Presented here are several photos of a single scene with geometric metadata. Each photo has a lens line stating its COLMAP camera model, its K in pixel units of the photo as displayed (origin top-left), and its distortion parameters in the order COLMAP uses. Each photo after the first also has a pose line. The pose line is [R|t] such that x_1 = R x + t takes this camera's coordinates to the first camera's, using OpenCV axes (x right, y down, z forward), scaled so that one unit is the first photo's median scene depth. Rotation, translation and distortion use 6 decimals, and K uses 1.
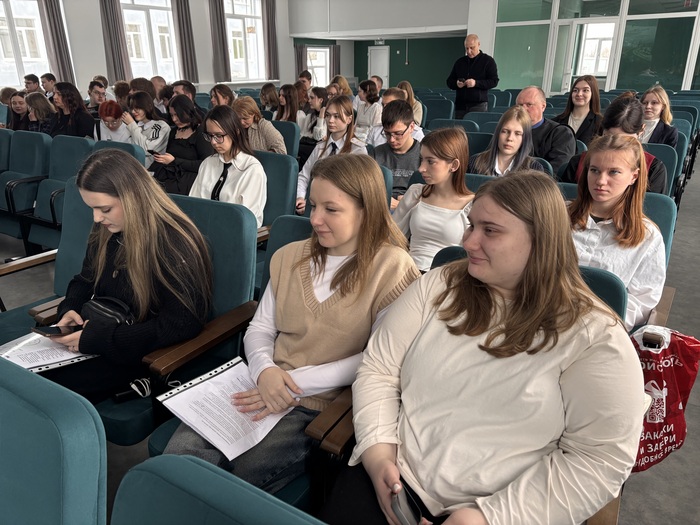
lens RADIAL K [[522.2, 0, 350.0], [0, 522.2, 242.2], [0, 0, 1]] dist [0.007460, 0.001769]
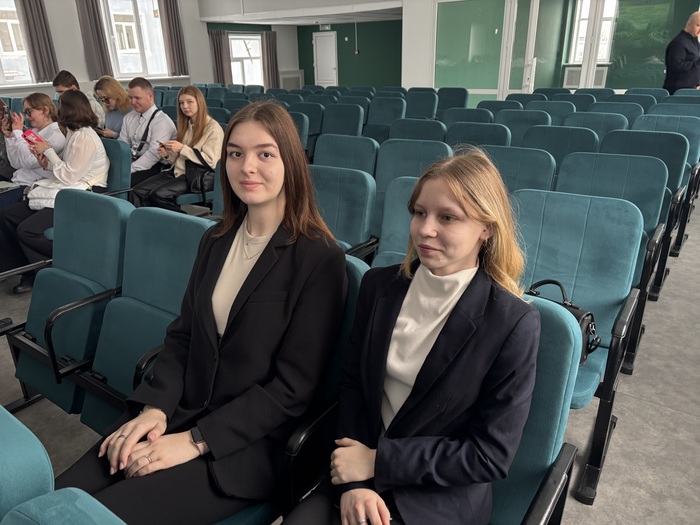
lens RADIAL K [[519.2, 0, 350.0], [0, 519.2, 262.5], [0, 0, 1]] dist [0.011140, -0.005321]
pose [[0.999761, -0.005850, -0.021079, 0.131376], [0.007009, 0.998442, 0.055358, -0.063135], [0.020722, -0.055492, 0.998244, 0.179377]]
